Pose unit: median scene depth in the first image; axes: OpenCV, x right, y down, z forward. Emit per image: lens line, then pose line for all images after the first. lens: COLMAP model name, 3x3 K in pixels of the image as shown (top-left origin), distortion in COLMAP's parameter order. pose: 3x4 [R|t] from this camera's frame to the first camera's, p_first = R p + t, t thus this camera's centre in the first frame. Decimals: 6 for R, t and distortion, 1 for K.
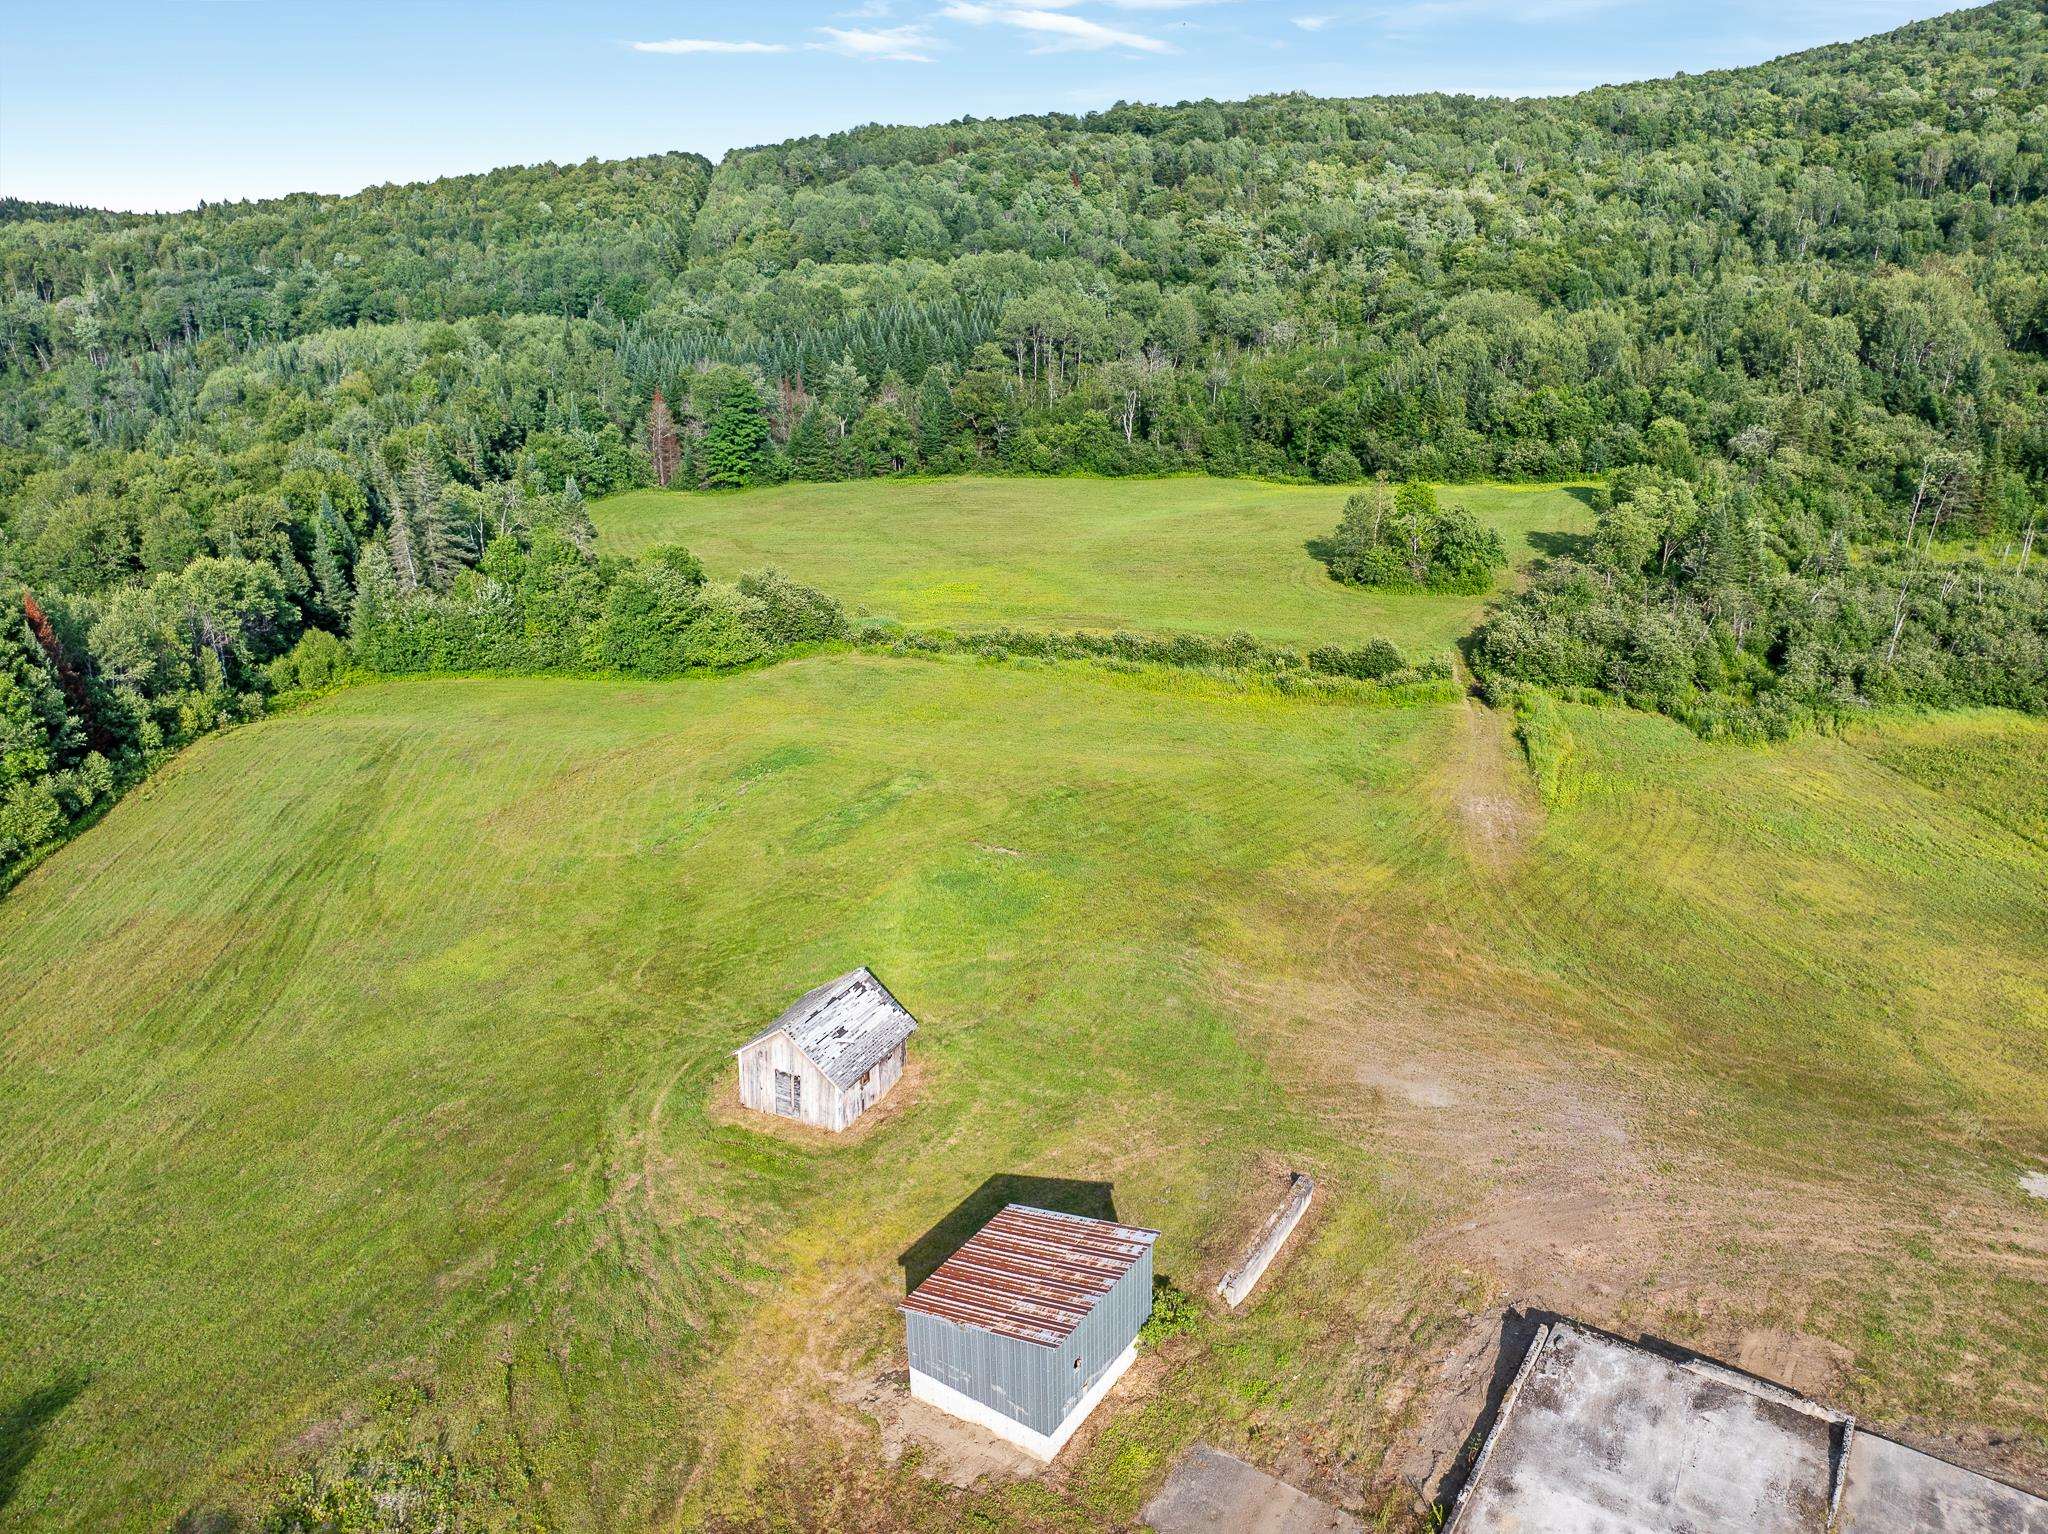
lens RADIAL K [[1434.8, 0, 1026.3], [0, 1434.8, 759.6], [0, 0, 1]] dist [-0.043818, 0.010676]
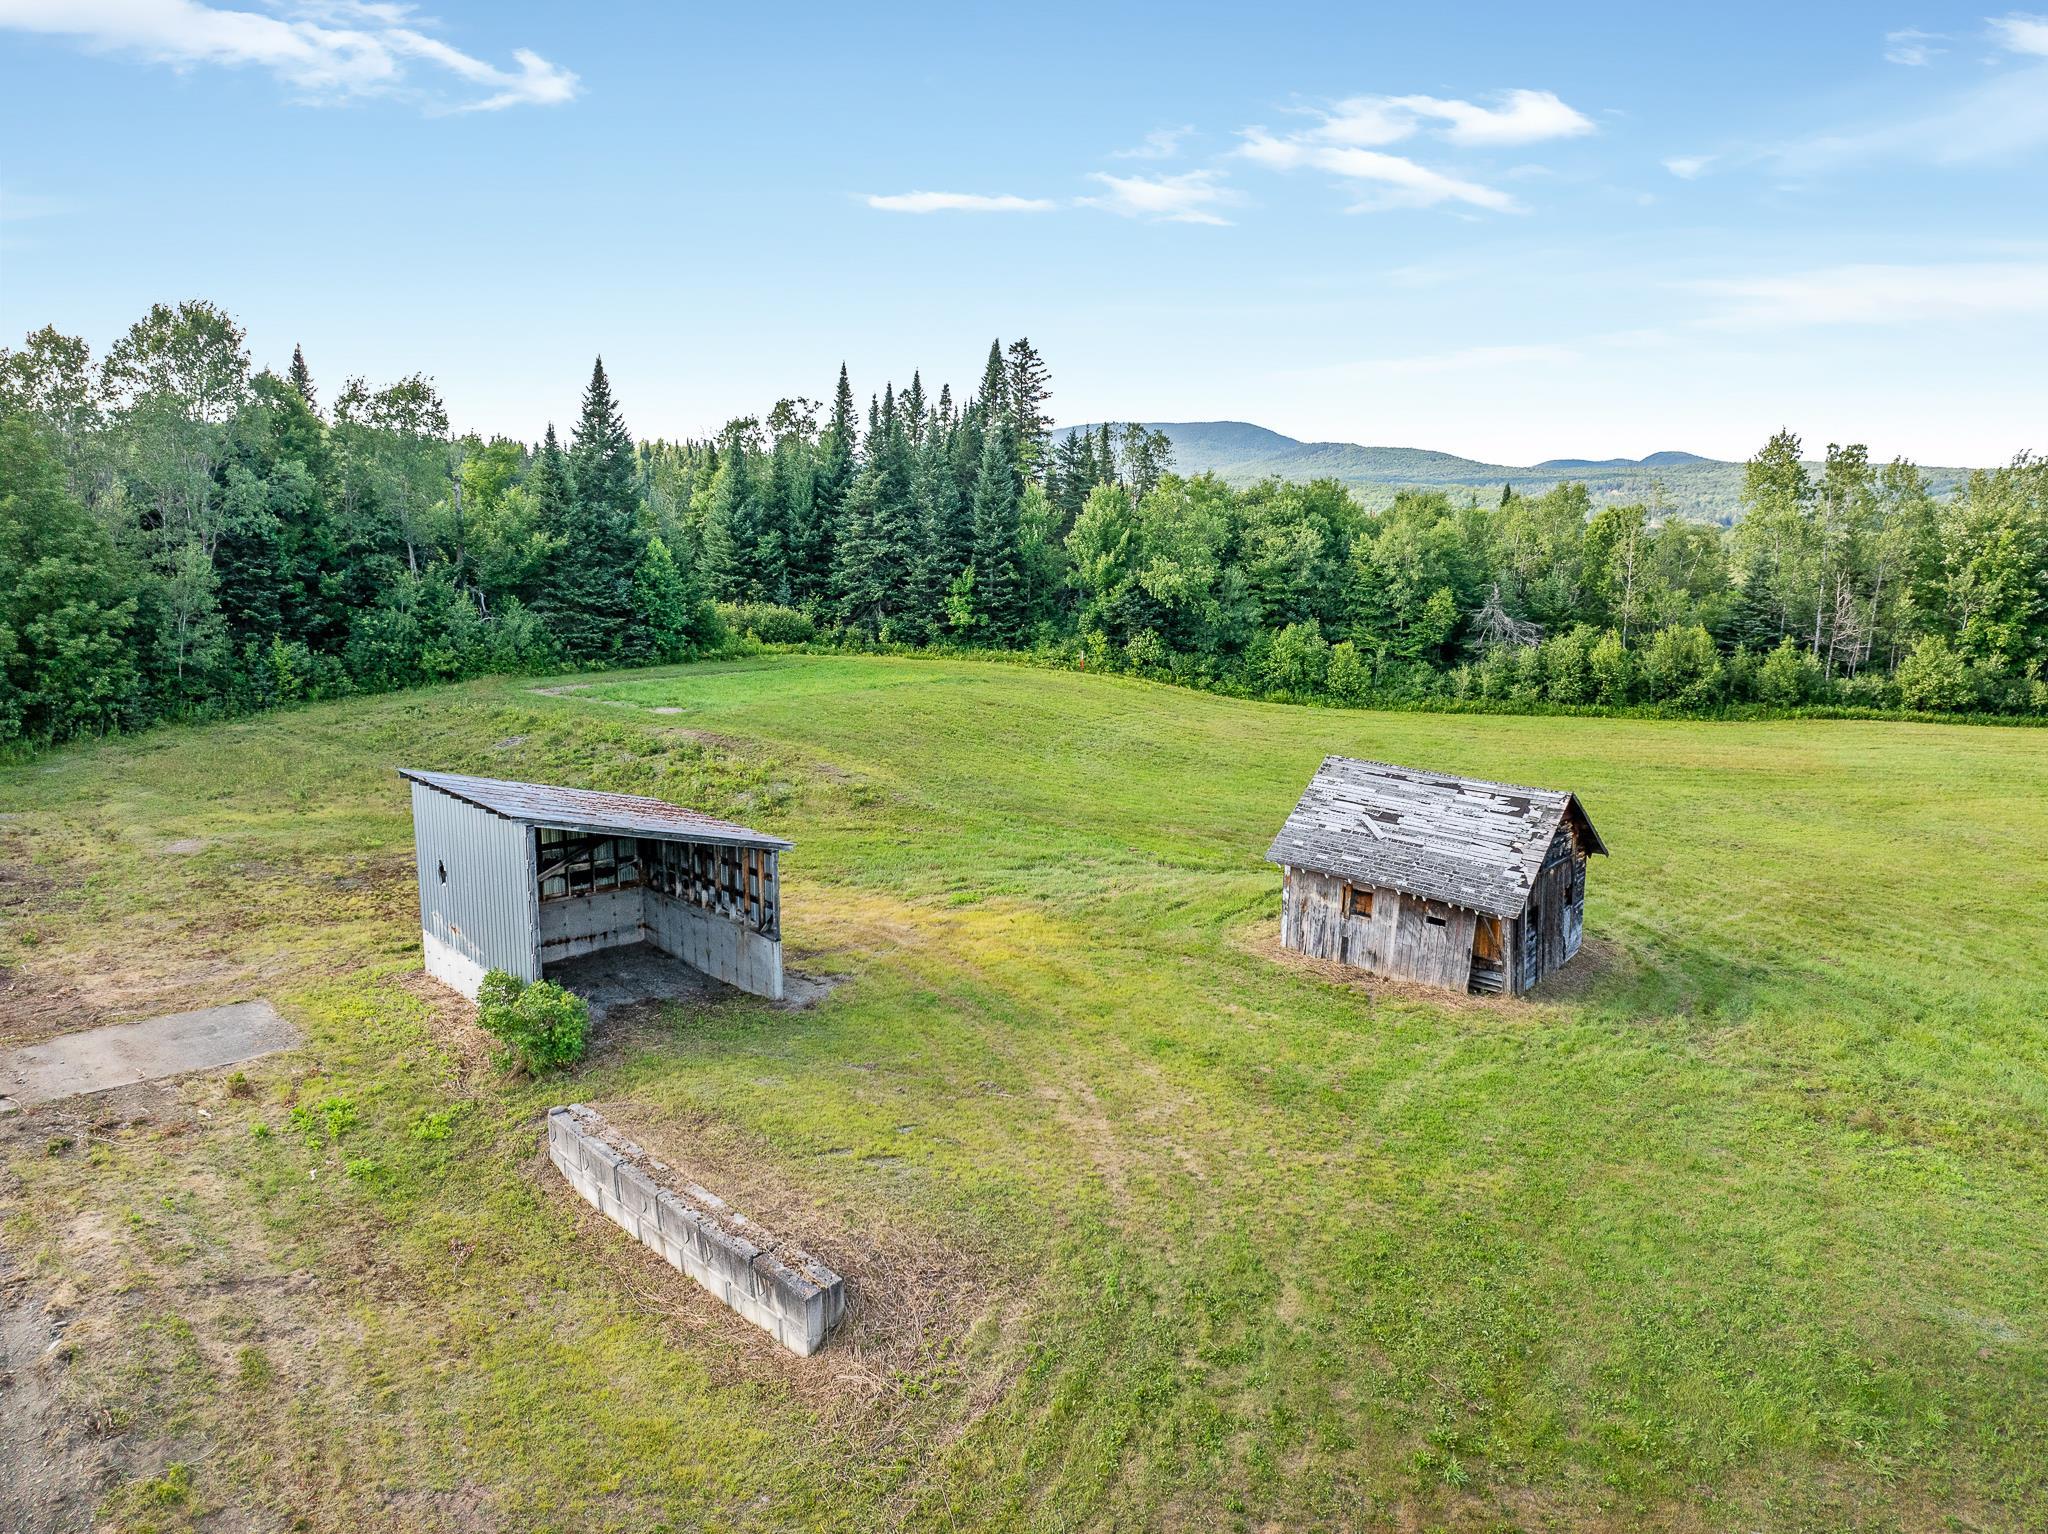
lens RADIAL K [[1434.8, 0, 1031.7], [0, 1434.8, 772.9], [0, 0, 1]] dist [-0.043818, 0.010676]
pose [[-0.245301, 0.185719, -0.951491, 0.110009], [-0.333788, 0.905288, 0.262754, 0.018728], [0.910172, 0.382051, -0.160078, 0.242272]]
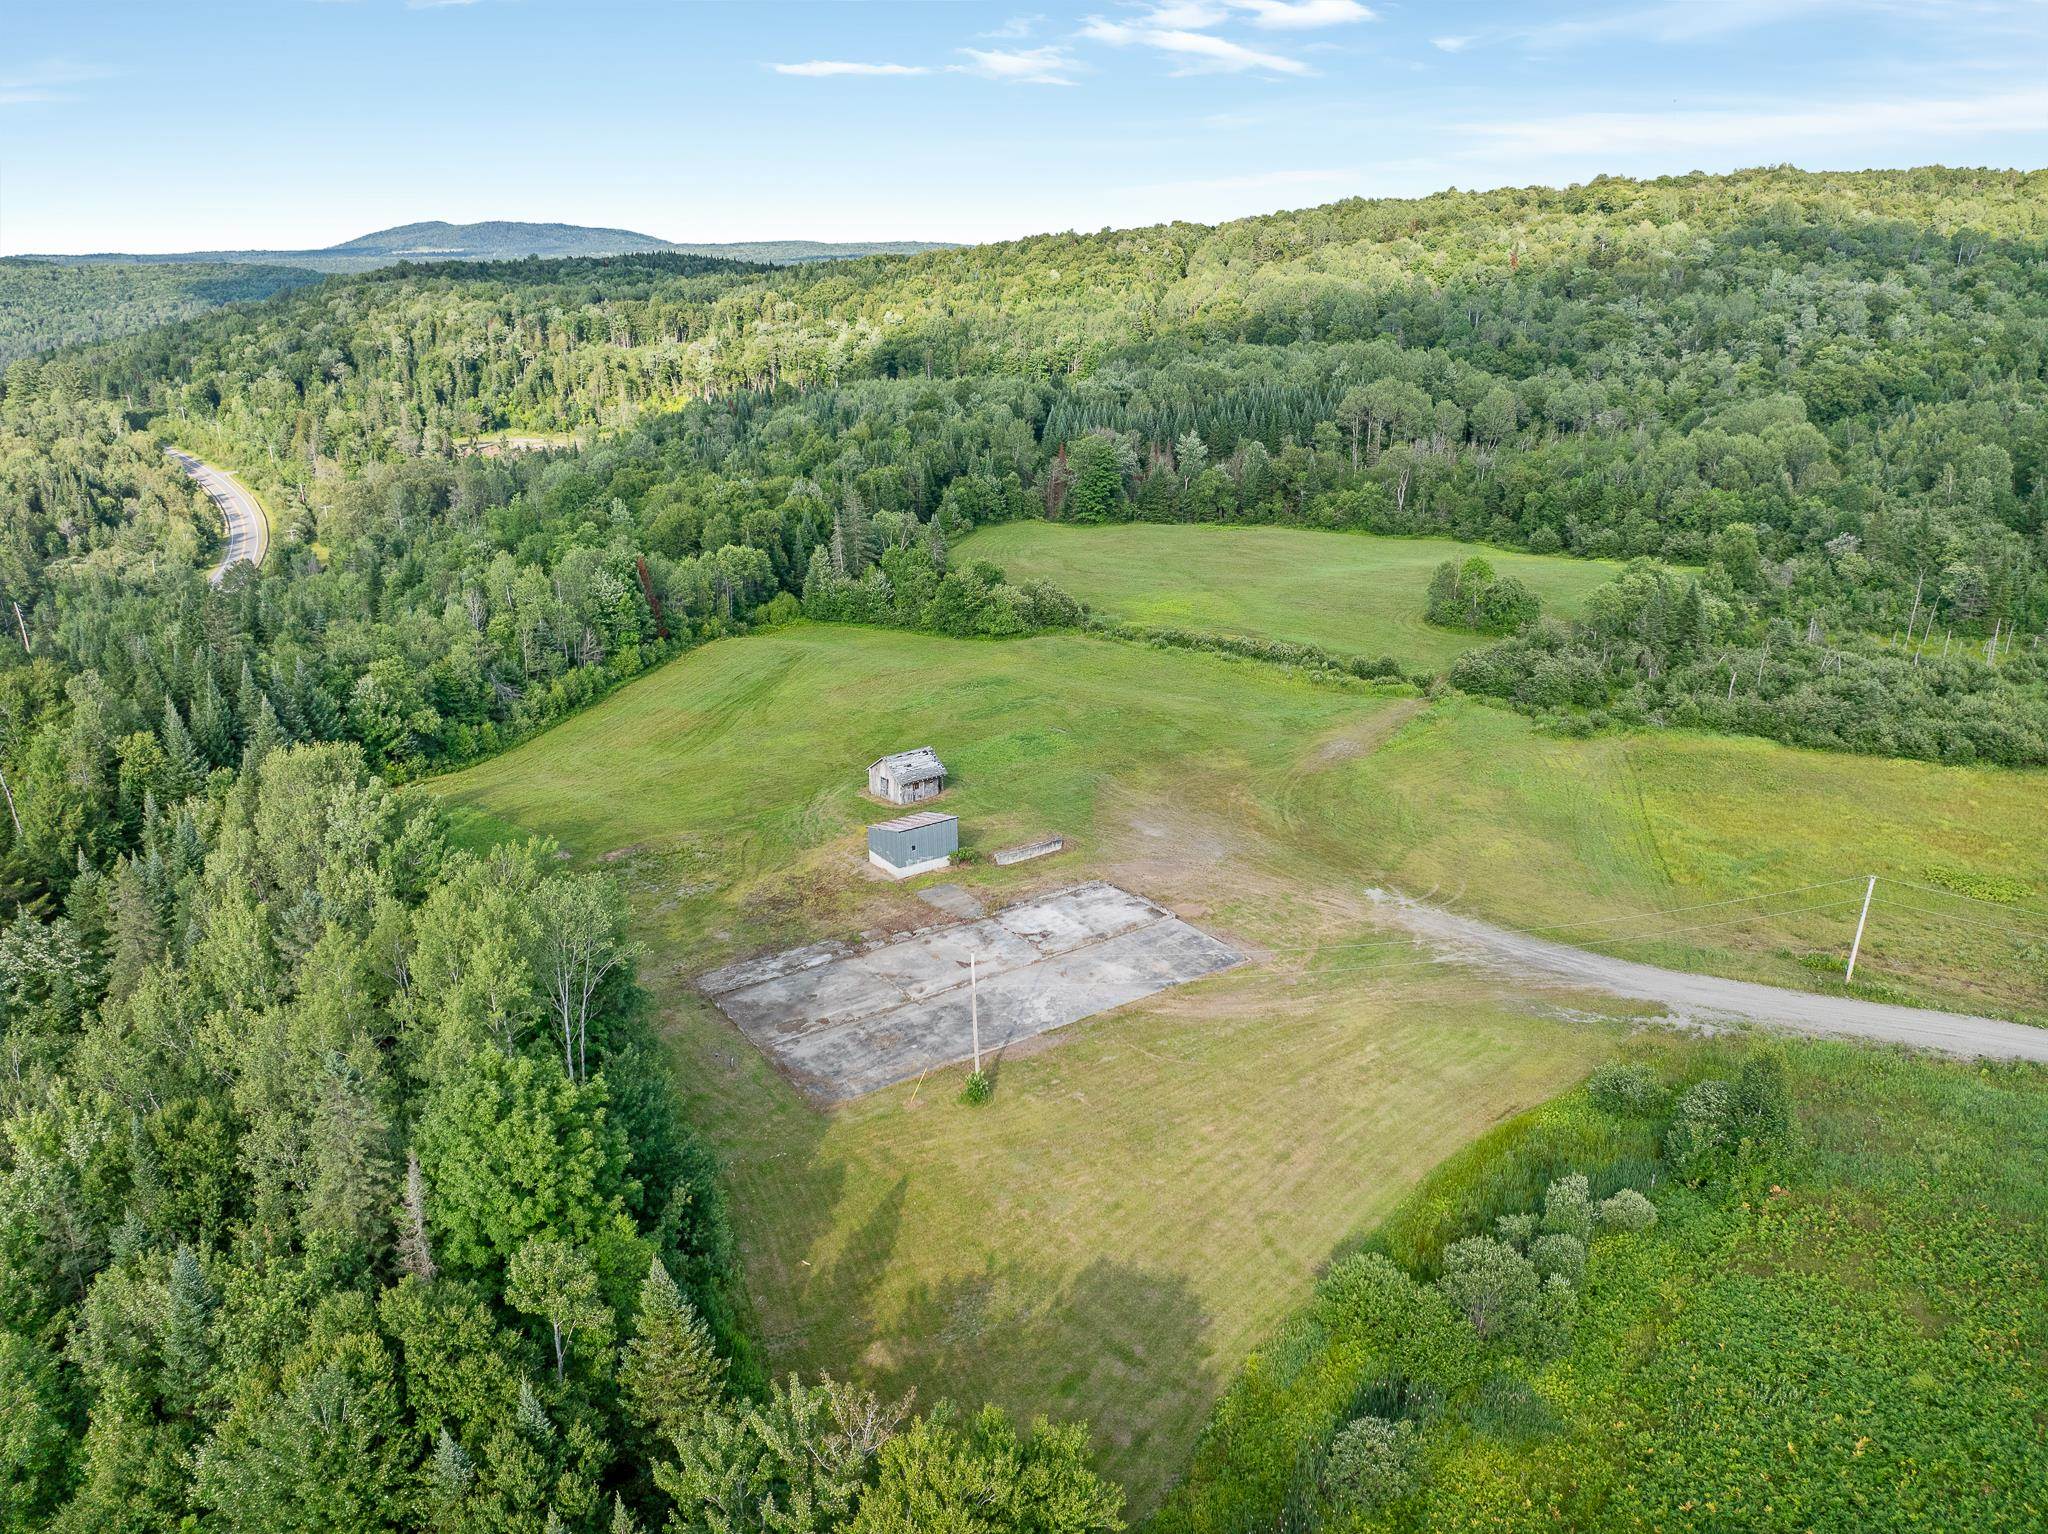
lens RADIAL K [[1434.8, 0, 1028.1], [0, 1434.8, 758.5], [0, 0, 1]] dist [-0.043818, 0.010676]
pose [[0.934524, 0.123819, -0.333666, 0.215970], [-0.130092, 0.991495, 0.003572, 0.036527], [0.331271, 0.040069, 0.942684, -0.300780]]
